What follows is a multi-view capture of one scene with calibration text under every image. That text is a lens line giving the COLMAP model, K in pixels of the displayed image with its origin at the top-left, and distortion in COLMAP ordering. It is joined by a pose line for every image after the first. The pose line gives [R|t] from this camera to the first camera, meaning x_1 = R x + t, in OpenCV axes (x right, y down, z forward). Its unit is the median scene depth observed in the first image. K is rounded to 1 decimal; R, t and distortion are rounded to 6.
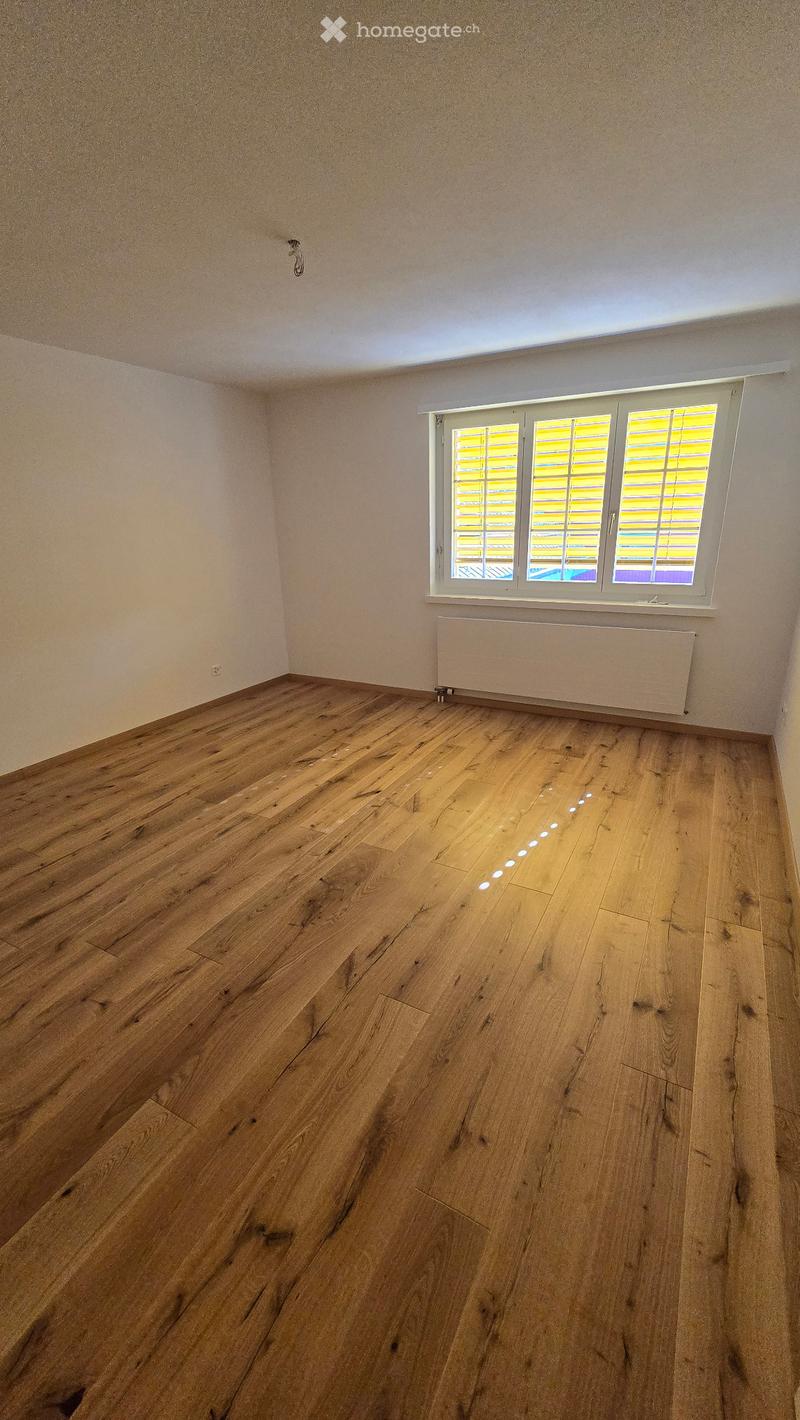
lens RADIAL K [[565.1, 0, 425.2], [0, 565.1, 706.4], [0, 0, 1]] dist [-0.000052, -0.000049]
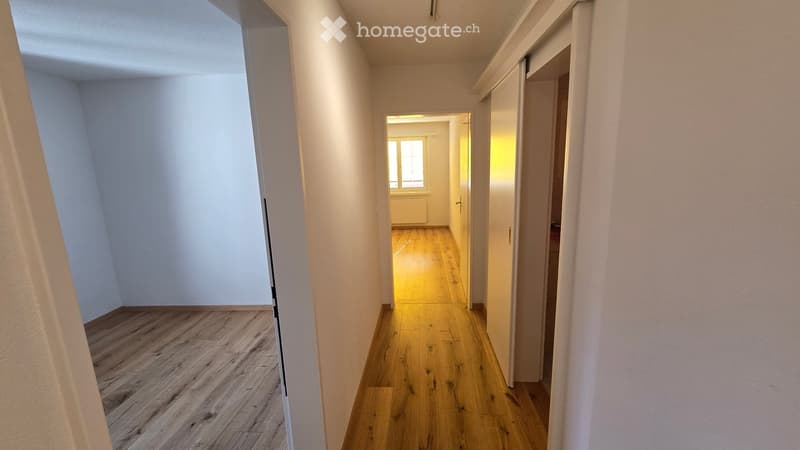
lens RADIAL K [[327.1, 0, 401.9], [0, 327.1, 228.0], [0, 0, 1]] dist [-0.000673, -0.000254]
pose [[0.913269, -0.089494, 0.397405, -0.521585], [0.148204, 0.981709, -0.119508, 0.283101], [-0.379441, 0.168040, 0.909828, -0.830831]]
